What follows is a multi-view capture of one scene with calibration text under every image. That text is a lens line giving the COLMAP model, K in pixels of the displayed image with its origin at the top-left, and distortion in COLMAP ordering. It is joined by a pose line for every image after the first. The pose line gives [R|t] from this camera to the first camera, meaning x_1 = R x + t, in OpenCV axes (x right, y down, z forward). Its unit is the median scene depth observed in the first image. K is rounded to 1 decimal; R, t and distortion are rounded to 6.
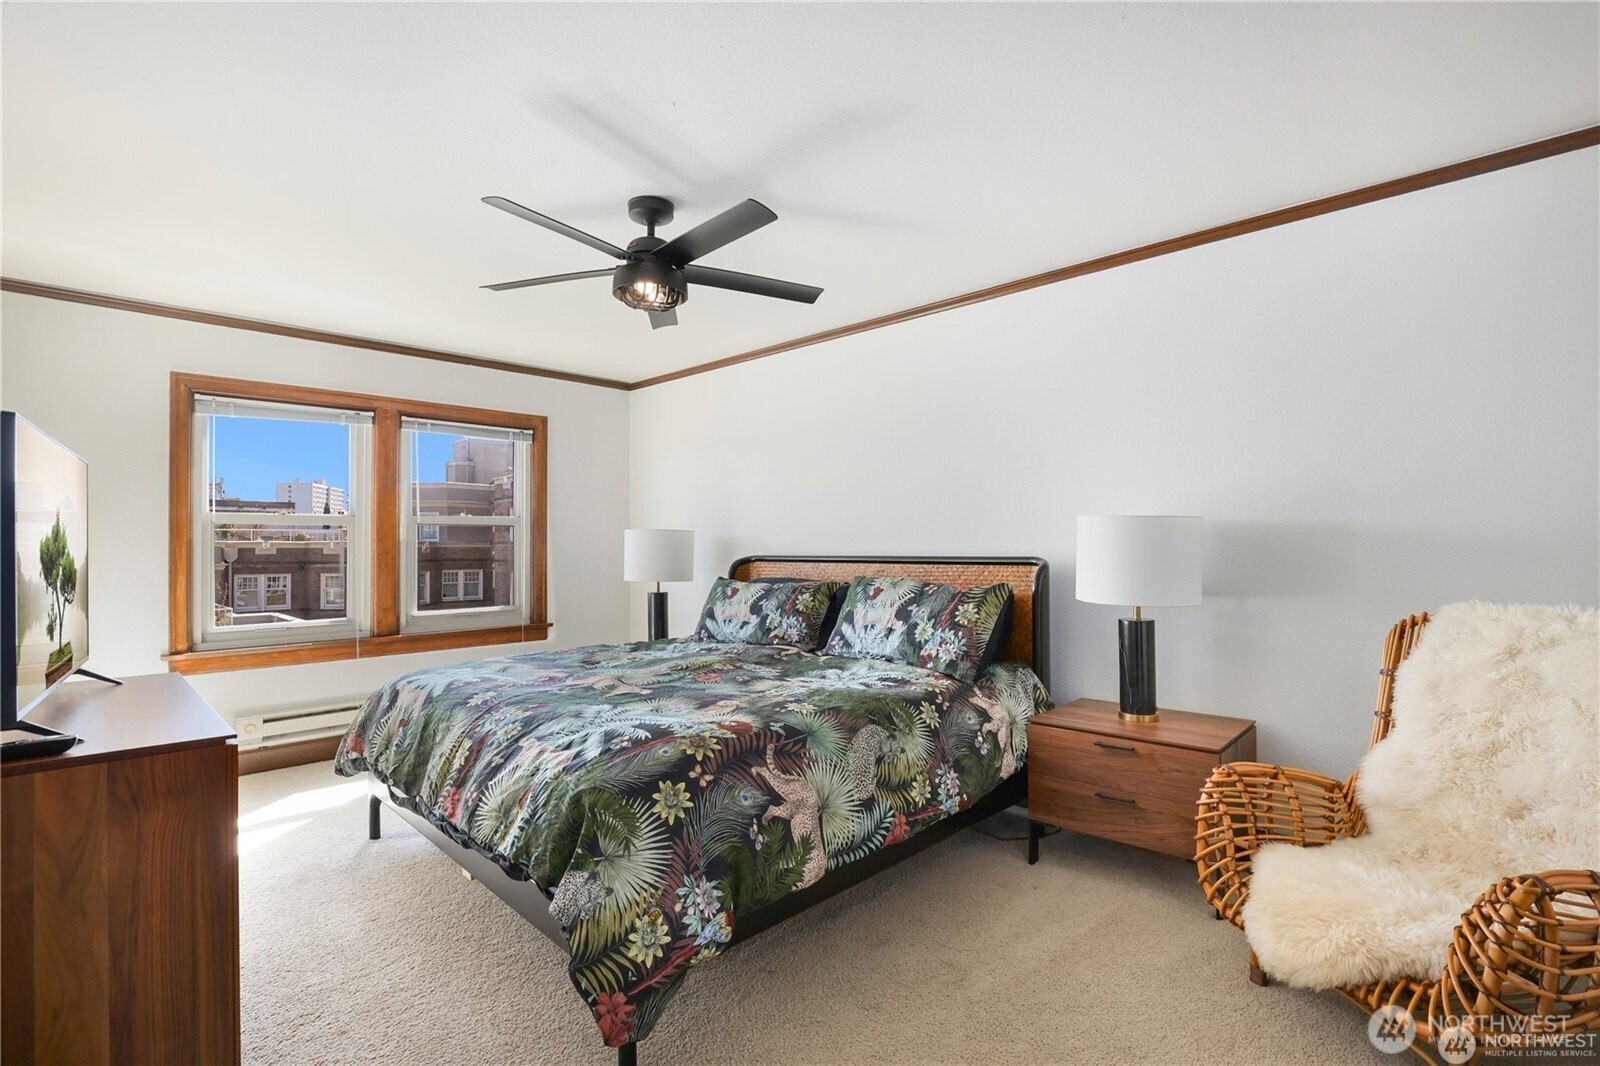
lens RADIAL K [[740.1, 0, 809.2], [0, 740.1, 535.2], [0, 0, 1]] dist [-0.014487, 0.000618]
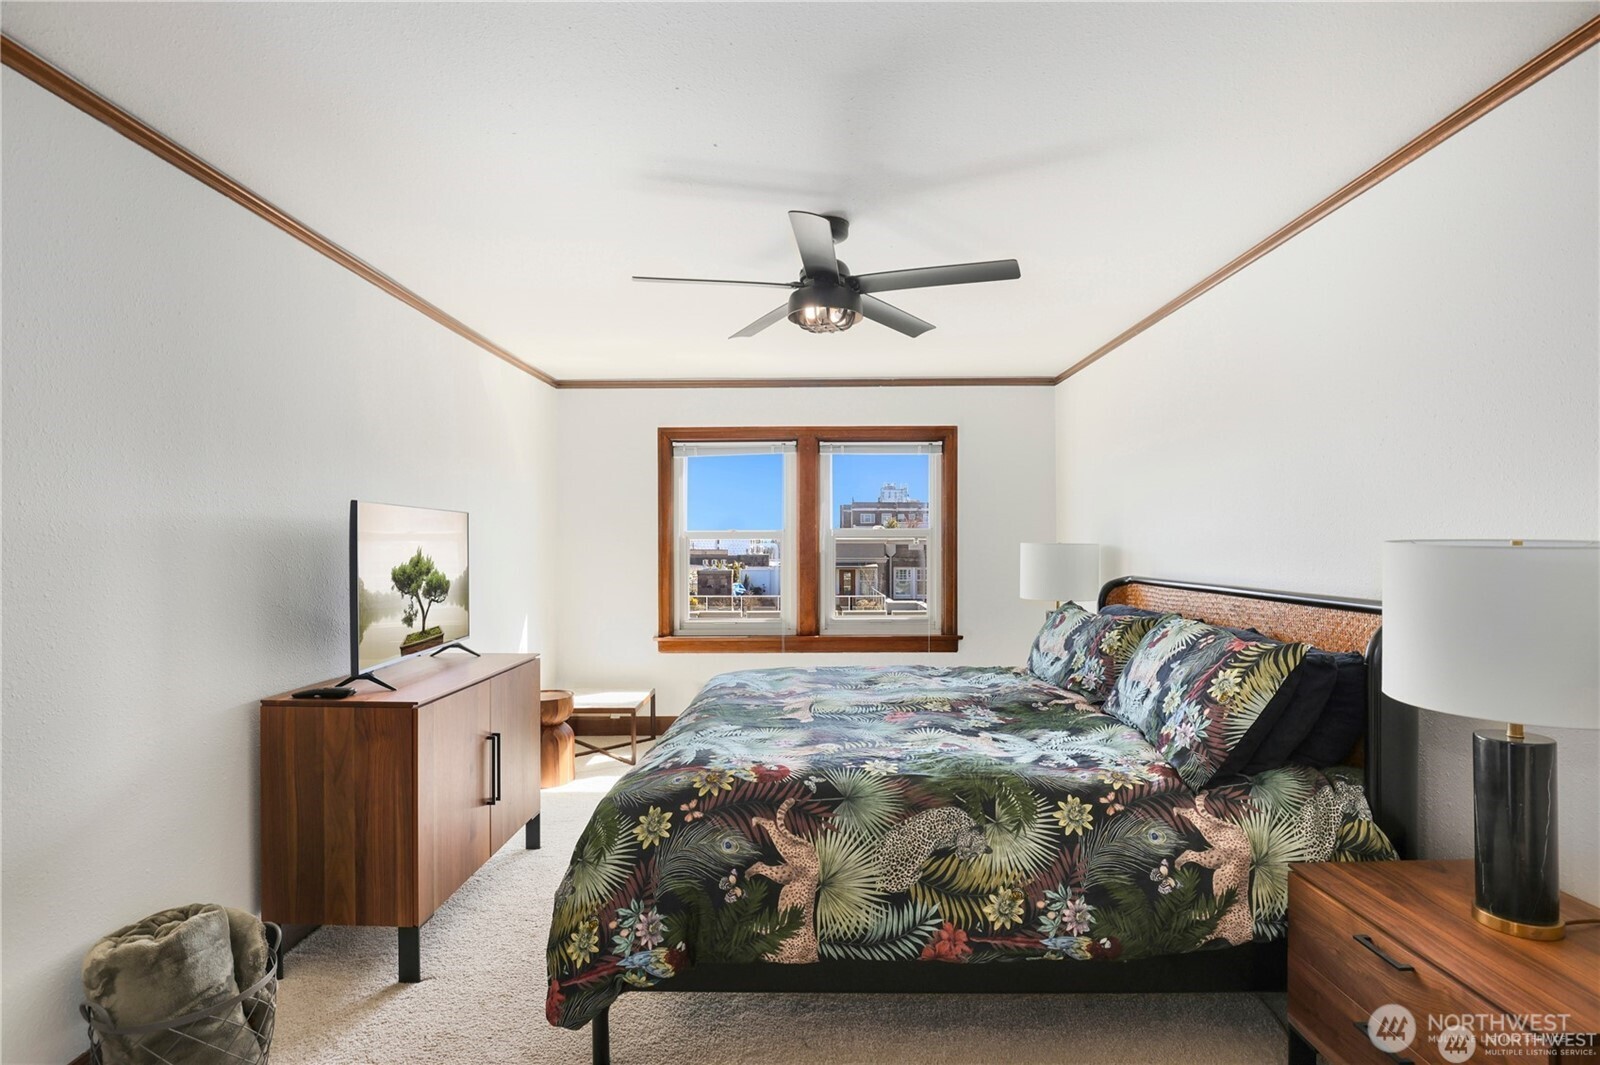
lens RADIAL K [[785.5, 0, 800.0], [0, 785.5, 532.5], [0, 0, 1]] dist [-0.028522, 0.015948]
pose [[0.695282, -0.004815, -0.718721, 0.566969], [0.005846, 0.999982, -0.001044, -0.041768], [0.718713, -0.003476, 0.695298, 0.281621]]
